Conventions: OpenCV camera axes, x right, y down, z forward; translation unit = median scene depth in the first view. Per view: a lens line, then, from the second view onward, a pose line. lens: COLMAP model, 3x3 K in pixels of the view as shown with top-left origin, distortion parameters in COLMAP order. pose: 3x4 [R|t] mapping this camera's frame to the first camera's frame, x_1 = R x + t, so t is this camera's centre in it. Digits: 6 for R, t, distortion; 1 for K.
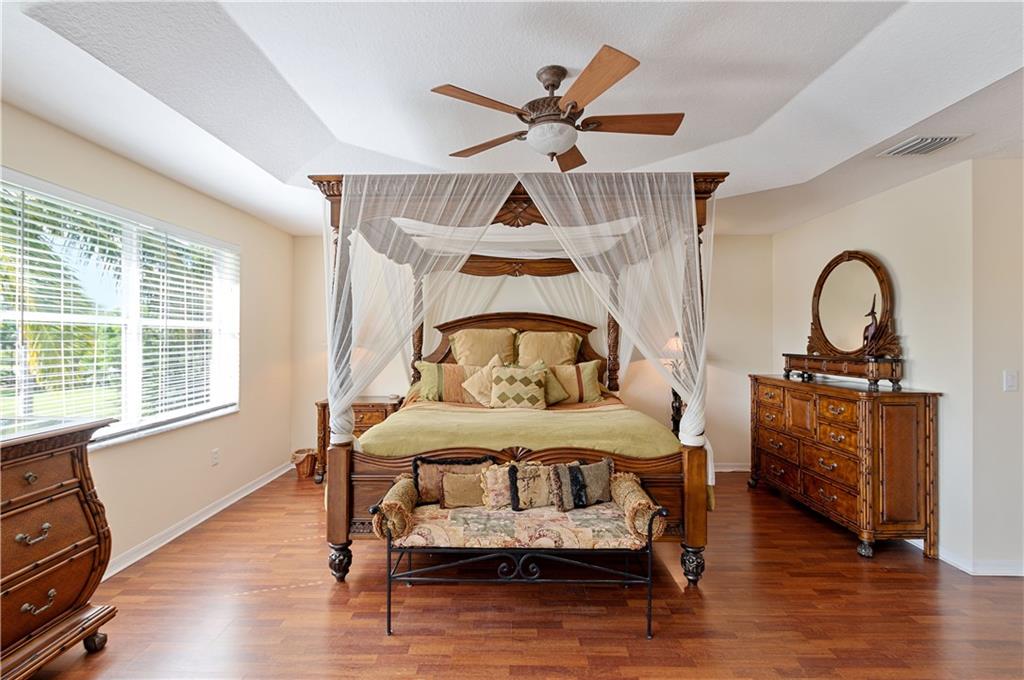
lens RADIAL K [[482.4, 0, 509.6], [0, 482.4, 335.6], [0, 0, 1]] dist [0.011703, -0.000303]
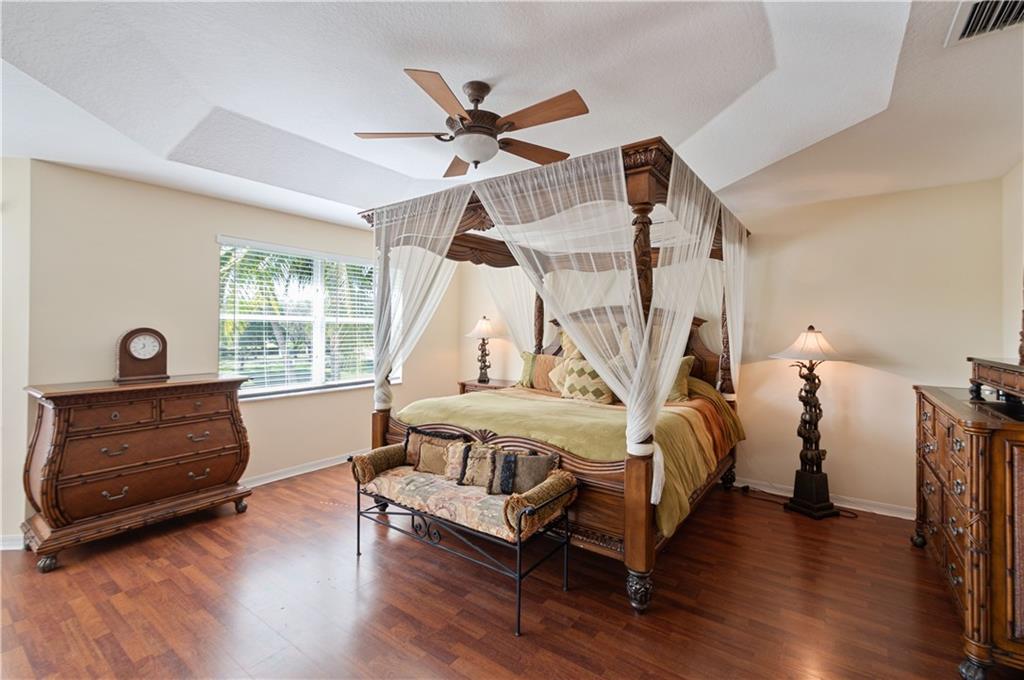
lens RADIAL K [[451.4, 0, 510.8], [0, 451.4, 327.6], [0, 0, 1]] dist [0.010096, -0.000581]
pose [[0.815753, 0.001015, -0.578399, 0.696317], [-0.003220, 0.999991, -0.002787, -0.000453], [0.578391, 0.004136, 0.815749, 0.202268]]
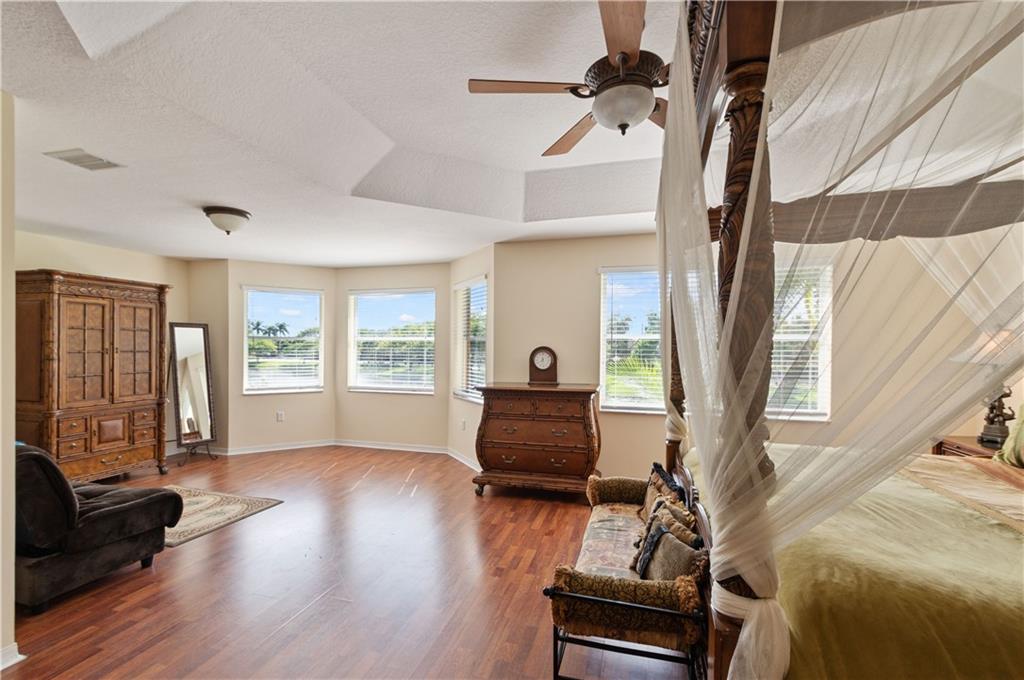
lens RADIAL K [[458.2, 0, 503.3], [0, 458.2, 346.9], [0, 0, 1]] dist [0.002921, 0.000097]
pose [[-0.276460, -0.002276, -0.961023, 0.850488], [-0.002748, 0.999995, -0.001578, 0.004978], [0.961021, 0.002204, -0.276465, 0.962491]]
